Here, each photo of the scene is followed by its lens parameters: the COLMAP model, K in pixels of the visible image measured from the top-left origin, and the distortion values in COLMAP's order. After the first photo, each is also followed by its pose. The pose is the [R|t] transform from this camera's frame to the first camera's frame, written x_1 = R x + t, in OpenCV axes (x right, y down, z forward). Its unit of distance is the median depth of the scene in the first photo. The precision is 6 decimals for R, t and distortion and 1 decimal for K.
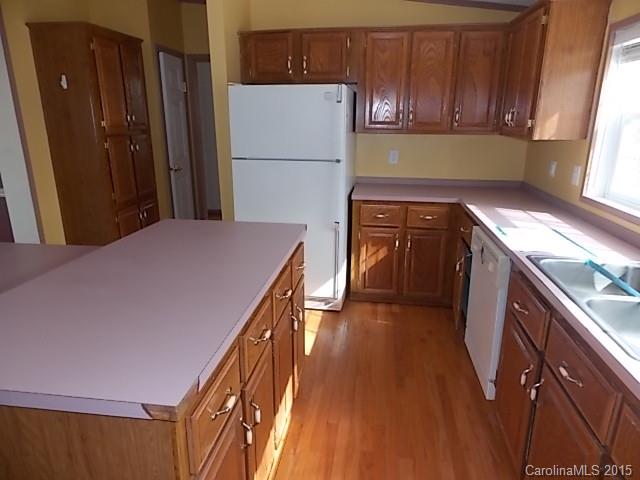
lens RADIAL K [[422.6, 0, 320.0], [0, 422.6, 240.0], [0, 0, 1]] dist [-0.002212, 0.000200]
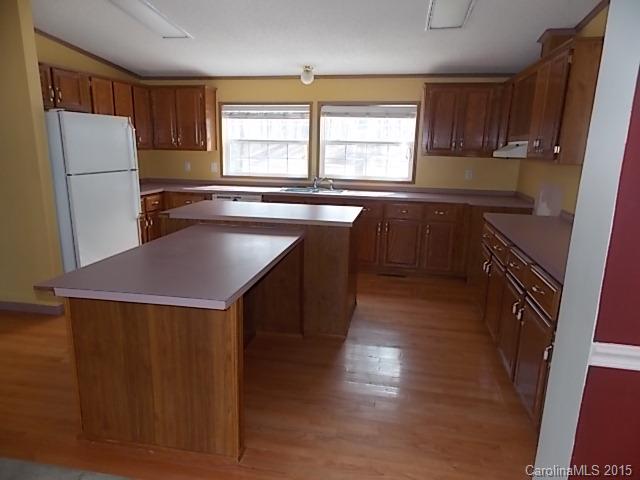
lens RADIAL K [[422.6, 0, 320.0], [0, 422.6, 240.0], [0, 0, 1]] dist [-0.002212, 0.000200]
pose [[0.044818, -0.223033, 0.973780, -1.569726], [0.265013, 0.942490, 0.203669, -0.099252], [-0.963203, 0.248936, 0.101347, 0.357186]]
